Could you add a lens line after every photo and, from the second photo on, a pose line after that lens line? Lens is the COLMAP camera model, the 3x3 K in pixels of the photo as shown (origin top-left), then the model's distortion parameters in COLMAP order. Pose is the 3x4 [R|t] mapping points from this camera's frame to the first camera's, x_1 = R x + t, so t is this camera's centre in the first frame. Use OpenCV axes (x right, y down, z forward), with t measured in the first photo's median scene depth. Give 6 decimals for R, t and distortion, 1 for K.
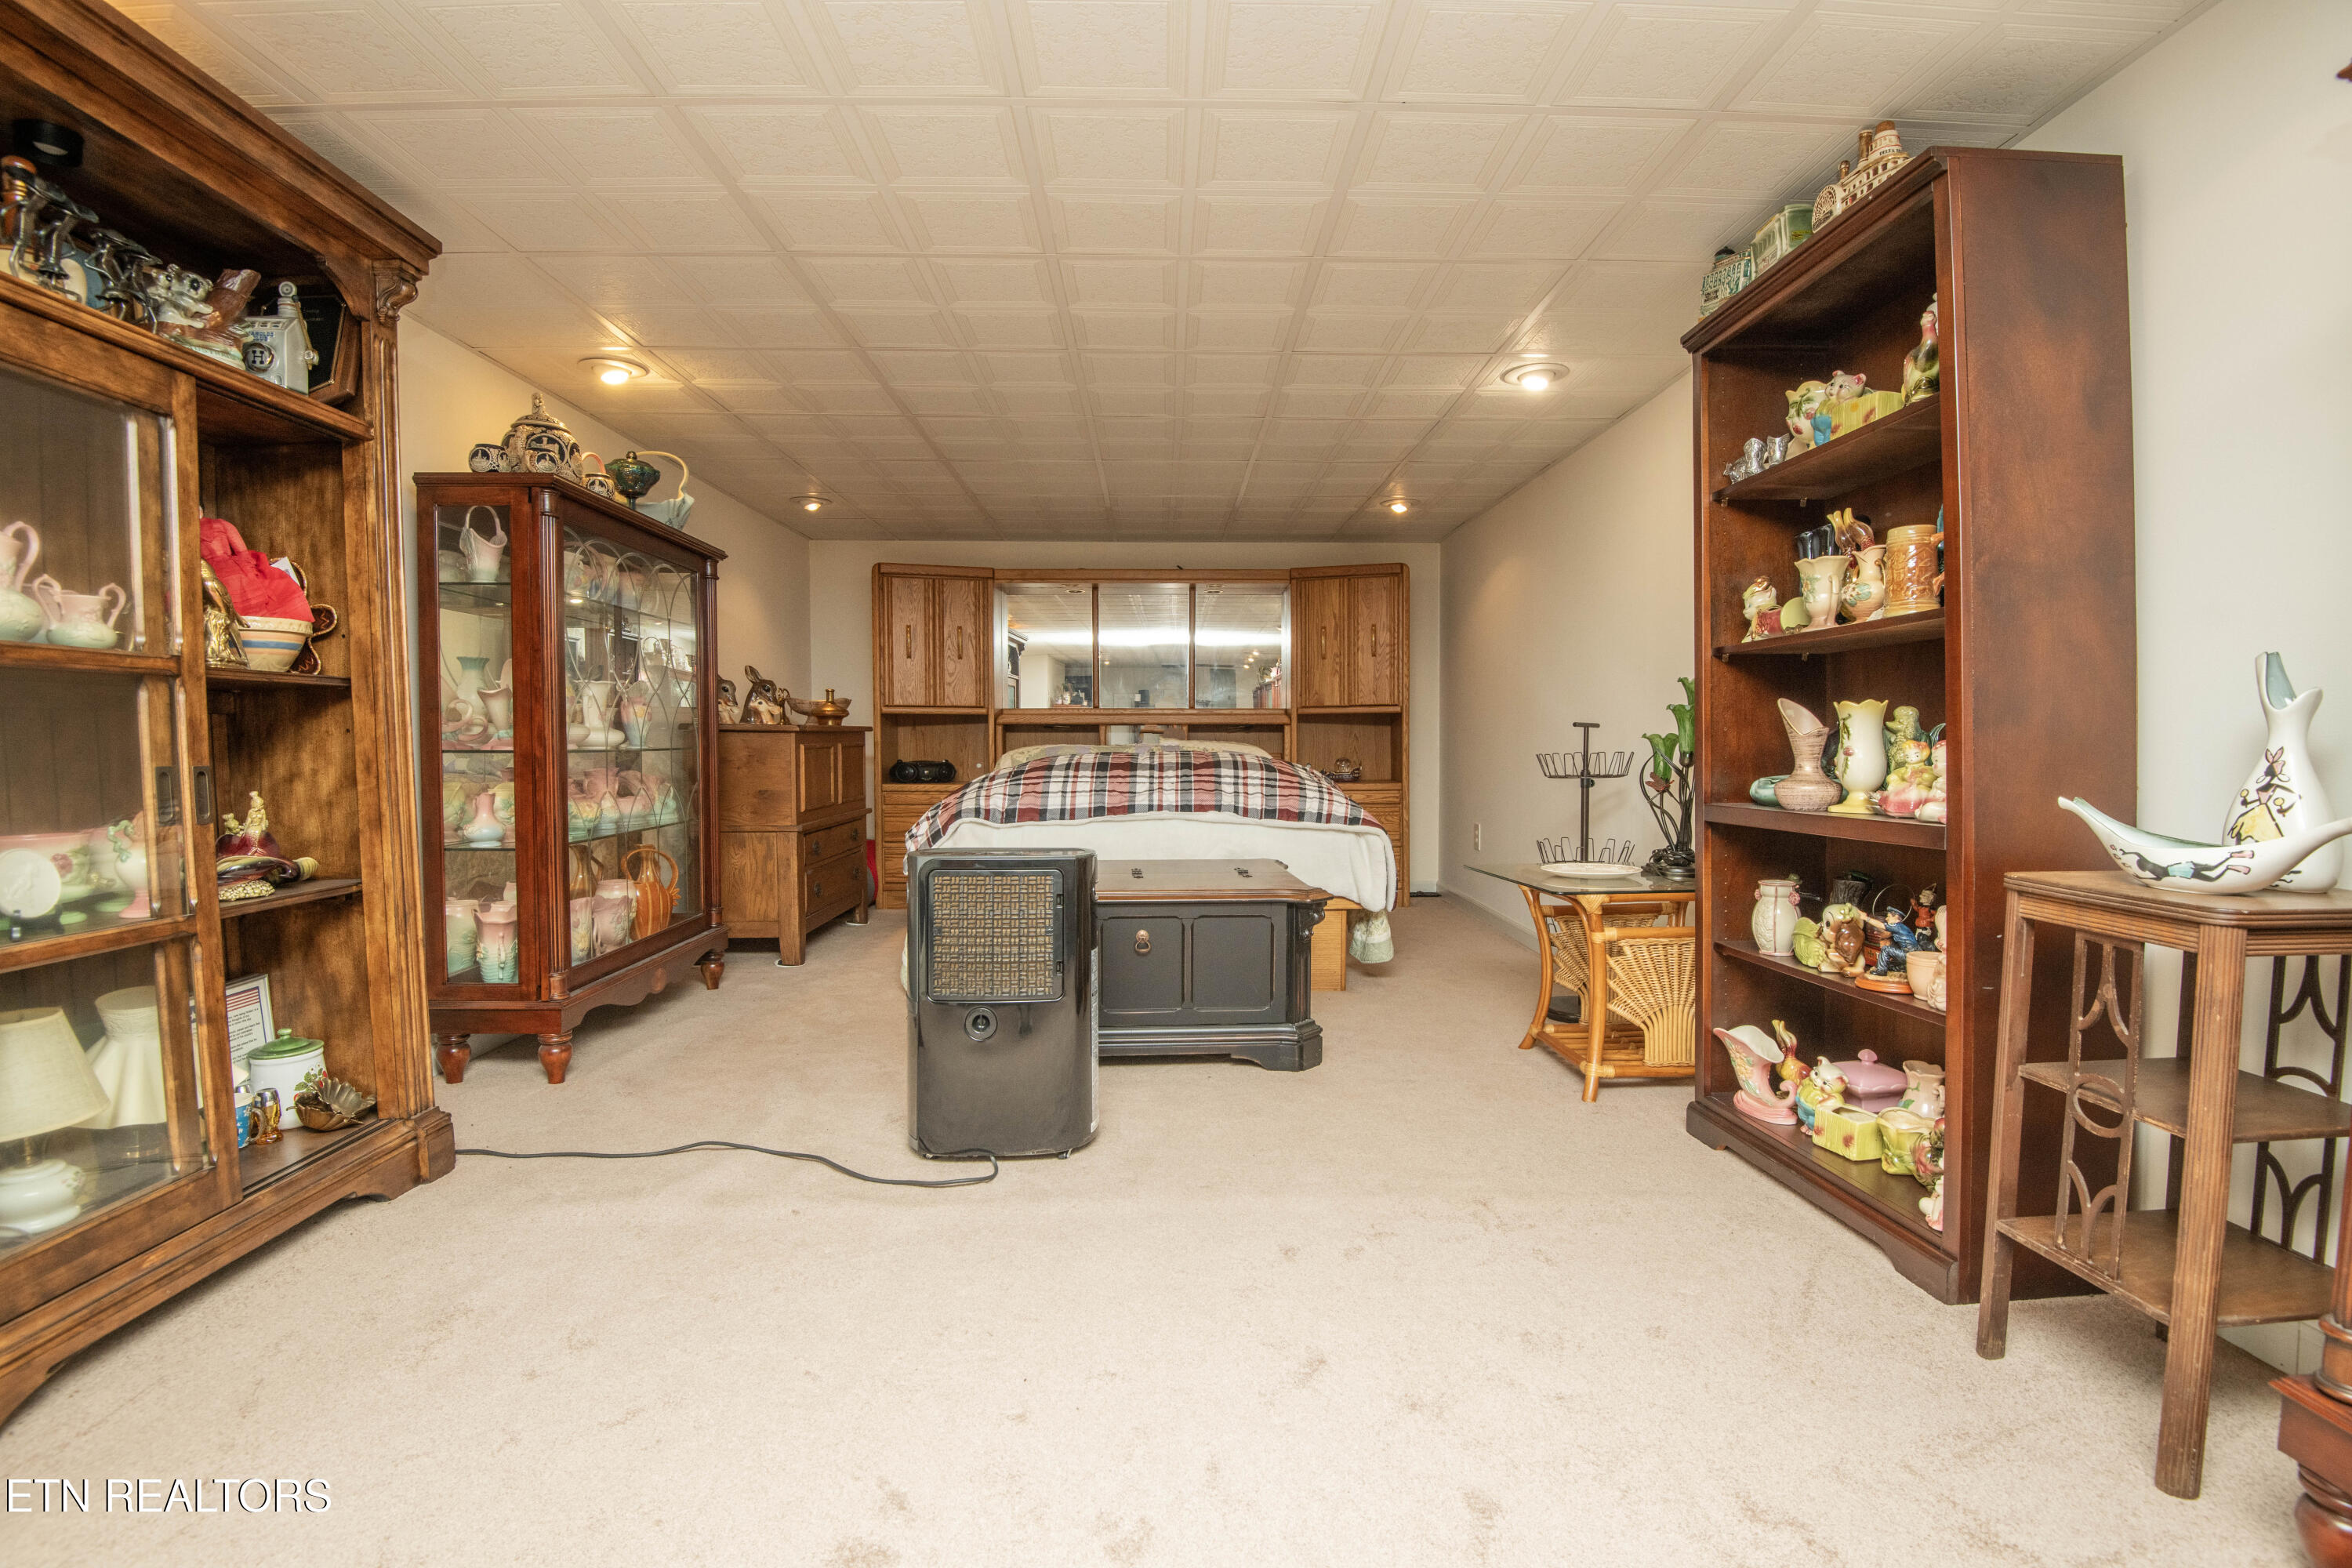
lens RADIAL K [[1086.6, 0, 1182.7], [0, 1086.6, 782.6], [0, 0, 1]] dist [-0.008198, -0.024989]
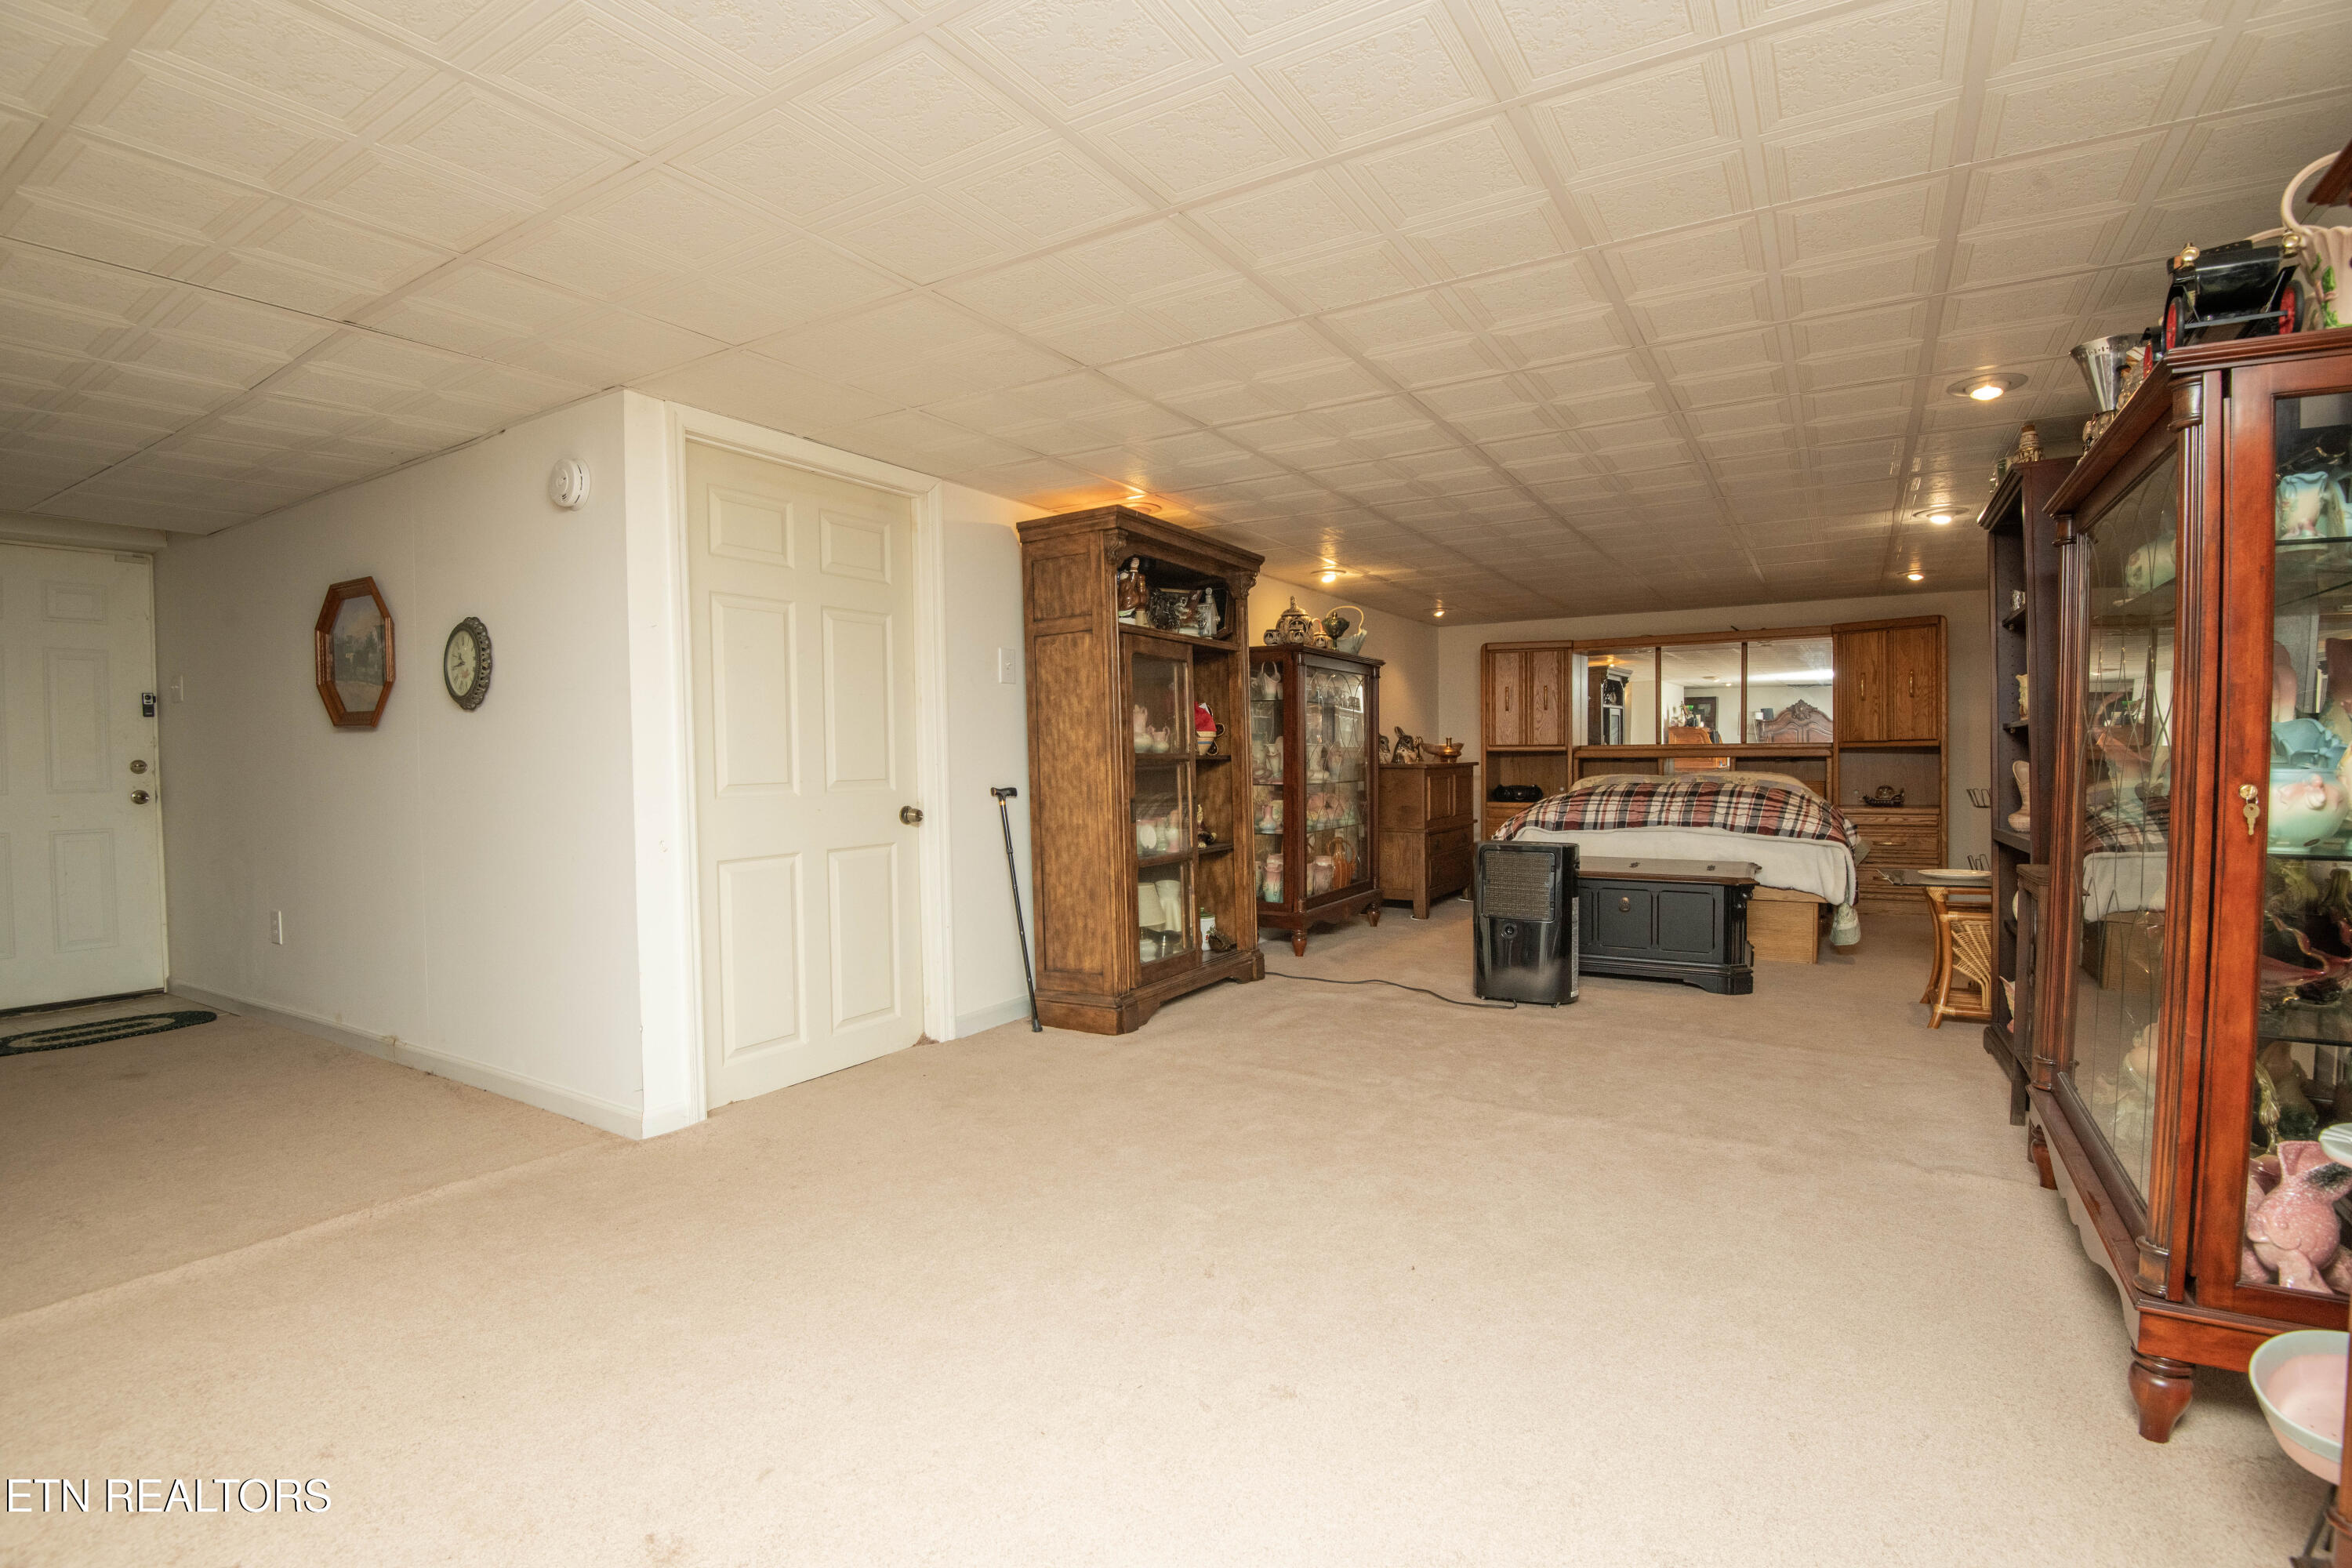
lens RADIAL K [[1086.6, 0, 1182.7], [0, 1086.6, 782.6], [0, 0, 1]] dist [-0.008198, -0.024989]
pose [[0.840098, 0.006699, -0.542394, 0.221535], [-0.013347, 0.999876, -0.008322, -0.010247], [0.542271, 0.014231, 0.840083, -0.560802]]
